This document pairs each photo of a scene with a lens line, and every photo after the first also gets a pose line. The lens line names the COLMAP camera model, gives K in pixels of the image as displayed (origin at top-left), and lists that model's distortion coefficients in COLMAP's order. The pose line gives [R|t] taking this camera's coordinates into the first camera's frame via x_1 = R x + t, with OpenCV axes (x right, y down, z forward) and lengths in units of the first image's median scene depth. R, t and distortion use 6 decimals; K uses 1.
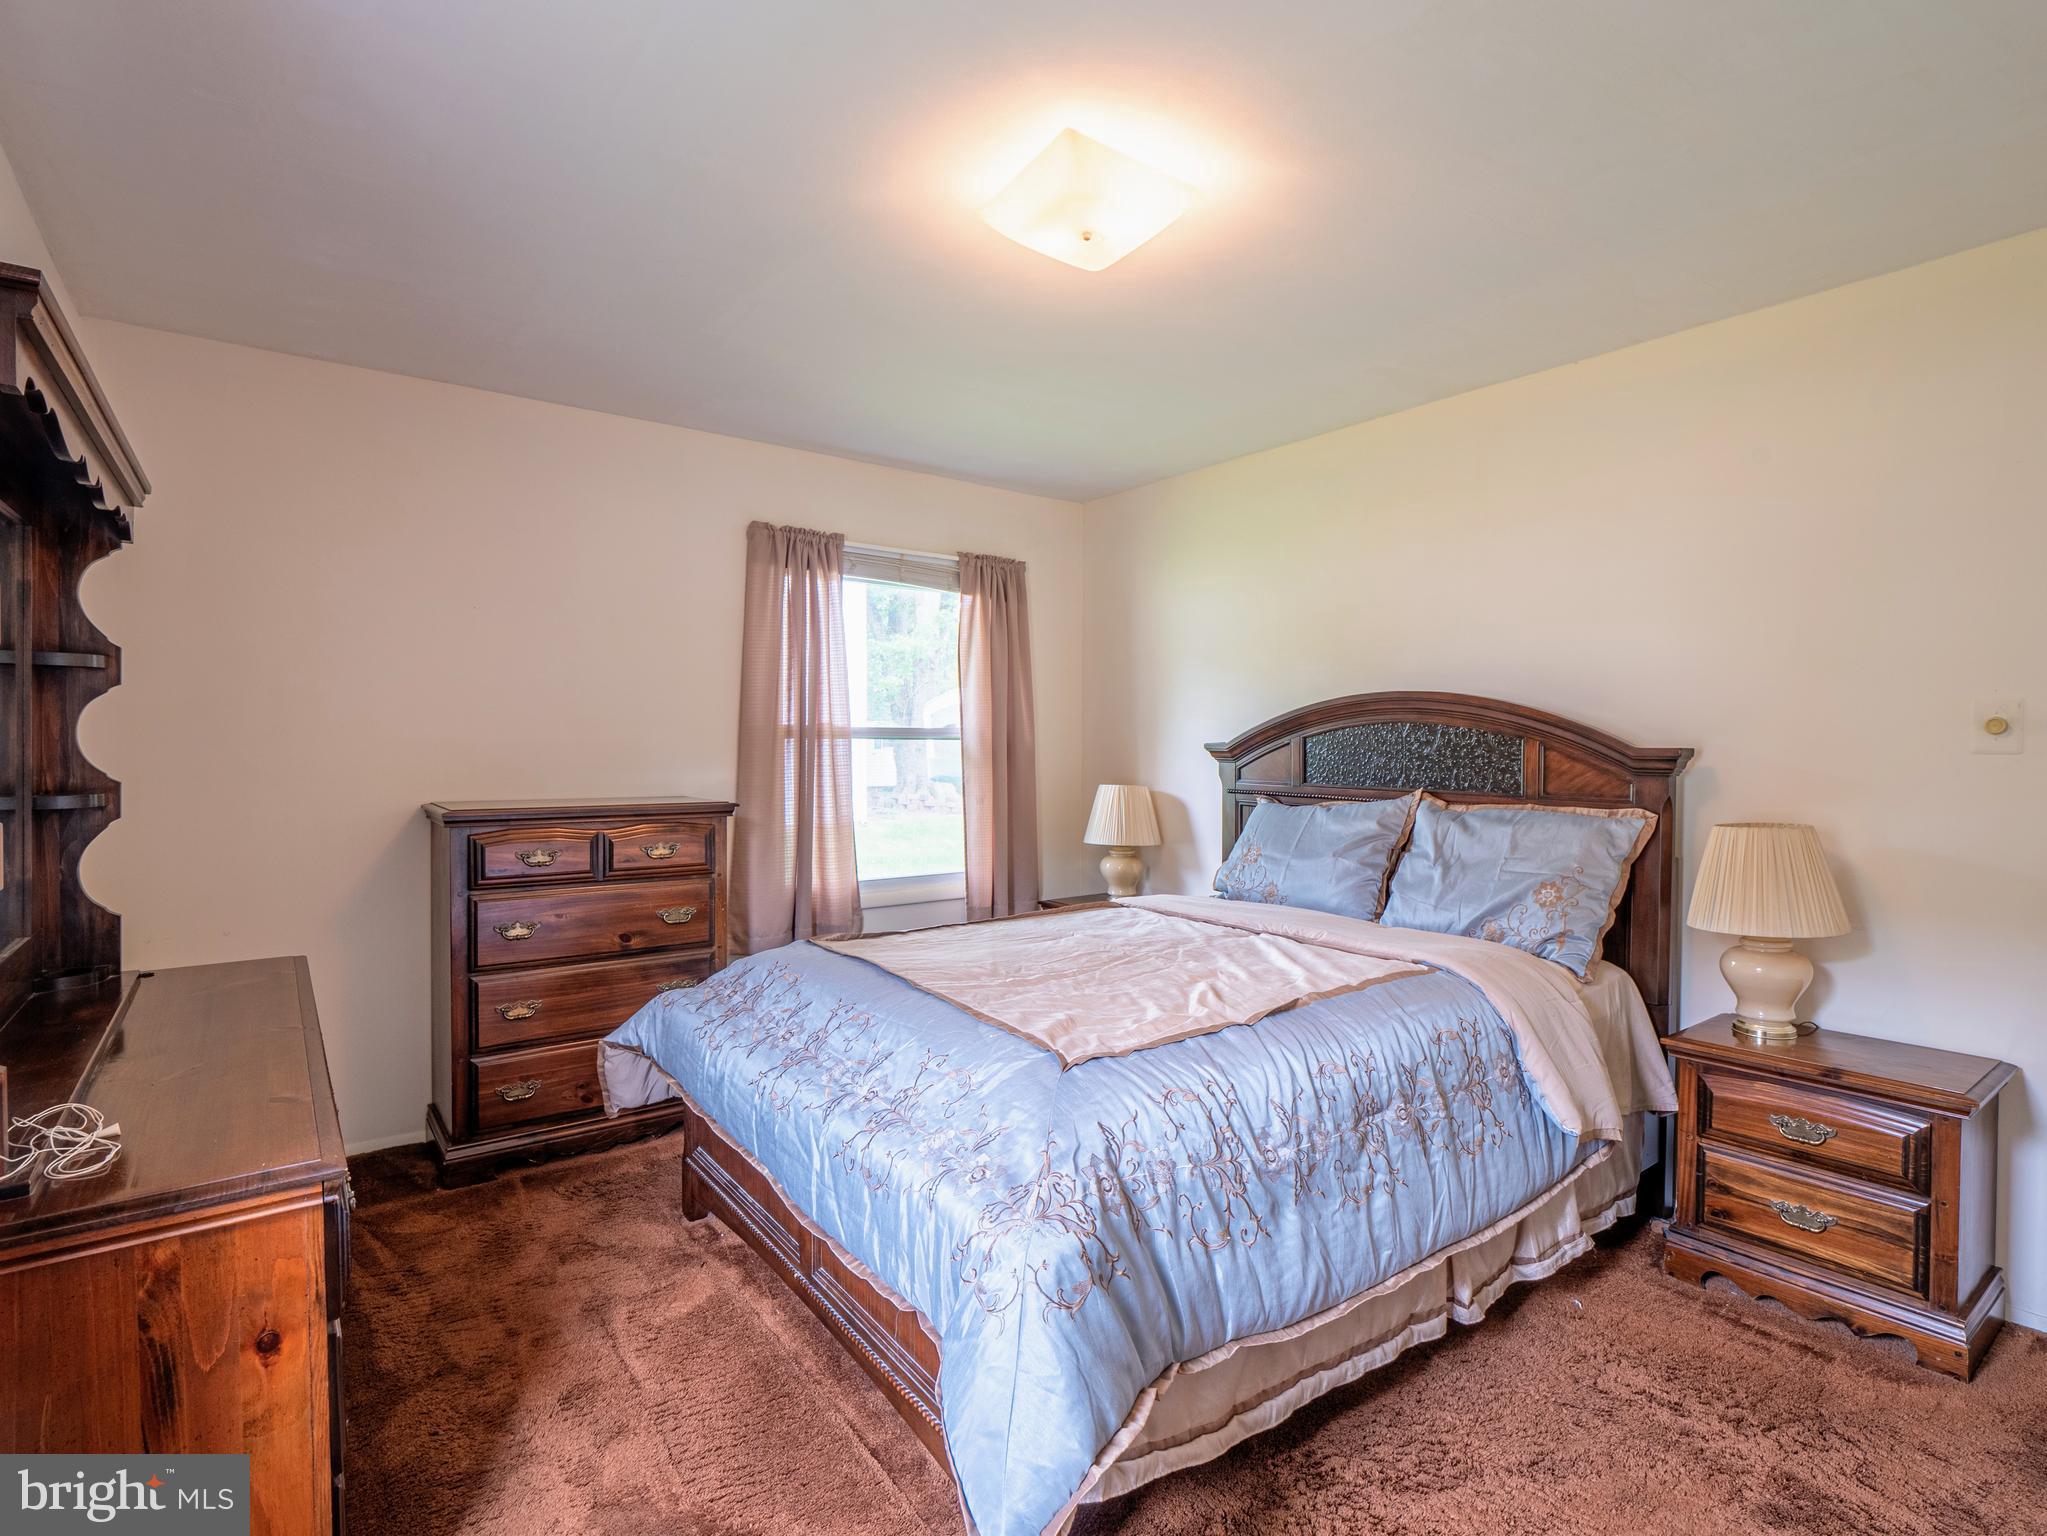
lens RADIAL K [[1018.3, 0, 1037.9], [0, 1018.3, 761.7], [0, 0, 1]] dist [-0.014113, -0.000362]
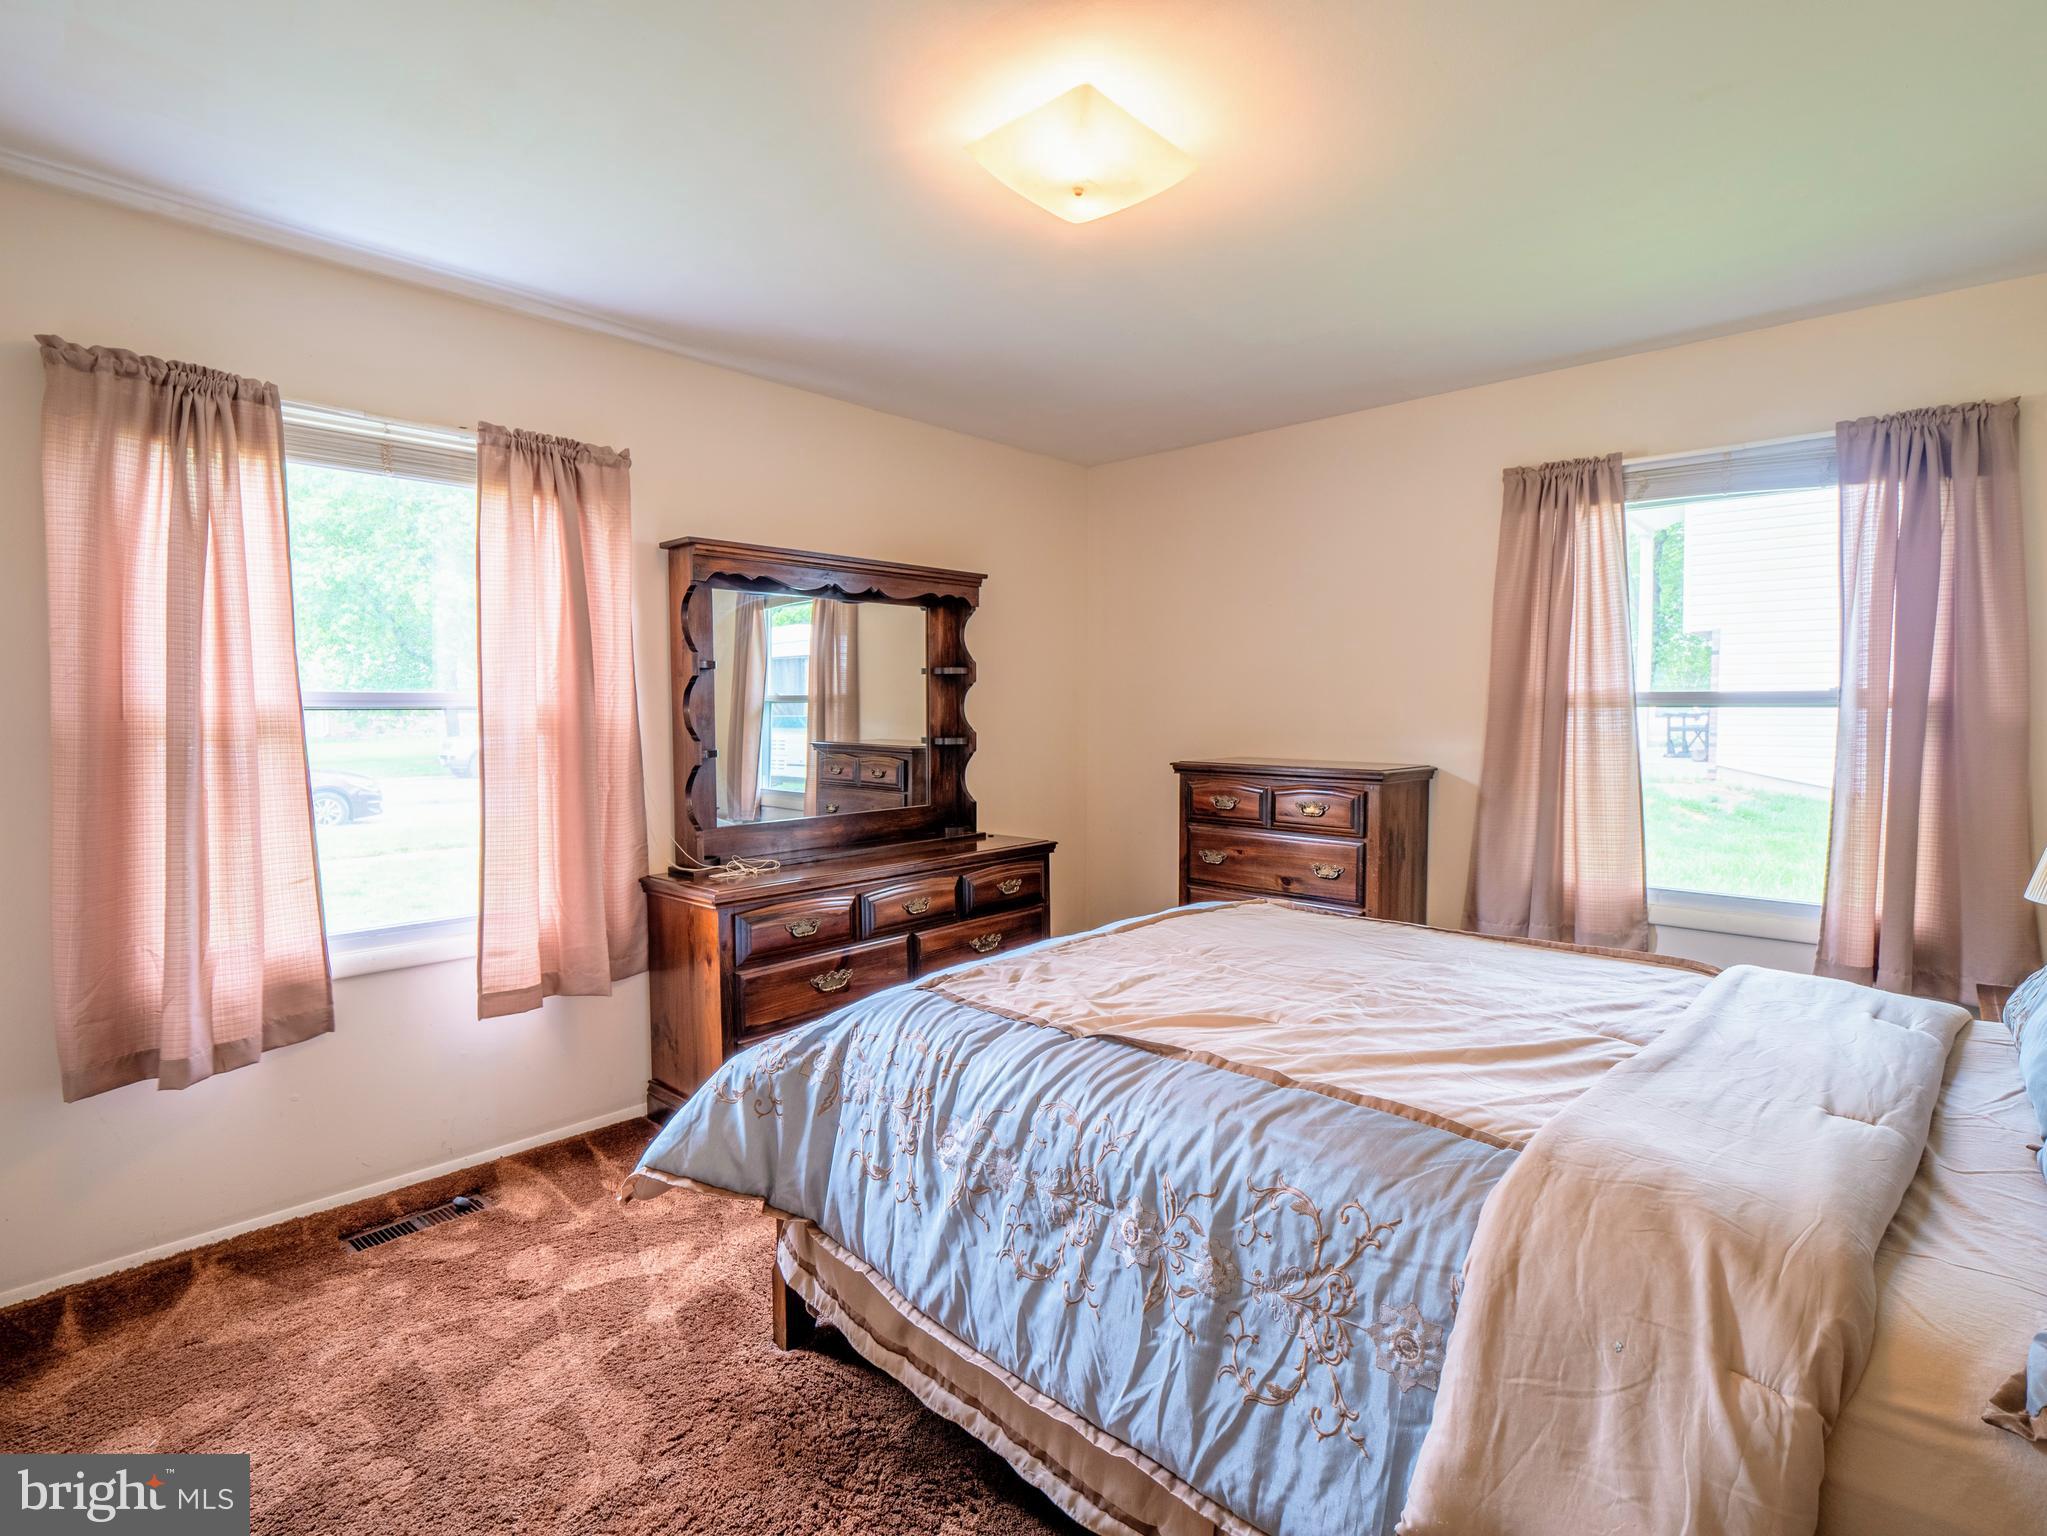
lens RADIAL K [[1018.3, 0, 1037.9], [0, 1018.3, 761.7], [0, 0, 1]] dist [-0.014113, -0.000362]
pose [[0.162006, 0.047677, -0.985637, 0.766850], [-0.019160, 0.998796, 0.045165, -0.010144], [0.986604, 0.011567, 0.162724, 0.602364]]
